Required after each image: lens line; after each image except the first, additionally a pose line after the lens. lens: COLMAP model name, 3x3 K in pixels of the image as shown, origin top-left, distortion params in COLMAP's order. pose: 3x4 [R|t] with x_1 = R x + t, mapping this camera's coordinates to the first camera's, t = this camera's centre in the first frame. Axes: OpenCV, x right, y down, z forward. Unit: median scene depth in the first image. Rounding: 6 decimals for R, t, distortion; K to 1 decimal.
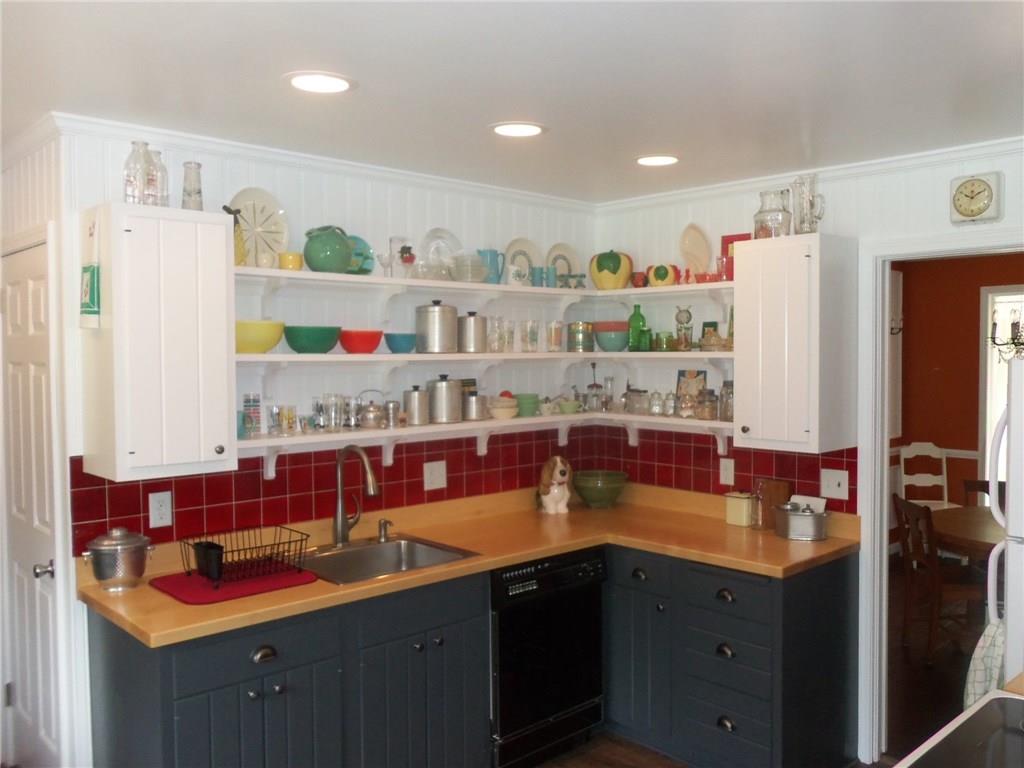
lens RADIAL K [[871.8, 0, 534.7], [0, 871.8, 385.8], [0, 0, 1]] dist [-0.002848, 0.009450]
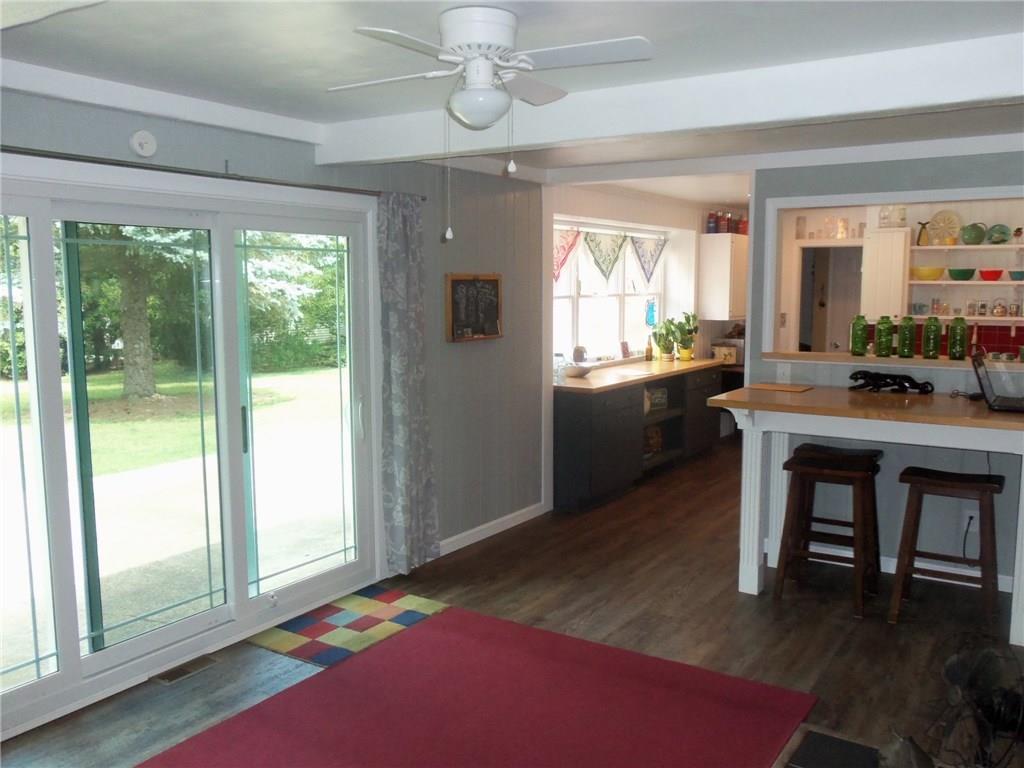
lens RADIAL K [[871.8, 0, 534.7], [0, 871.8, 385.8], [0, 0, 1]] dist [-0.002848, 0.009450]
pose [[0.237854, 0.118912, -0.963994, 1.704049], [-0.037707, 0.992860, 0.113168, 0.019814], [0.970569, 0.009432, 0.240640, -0.632316]]
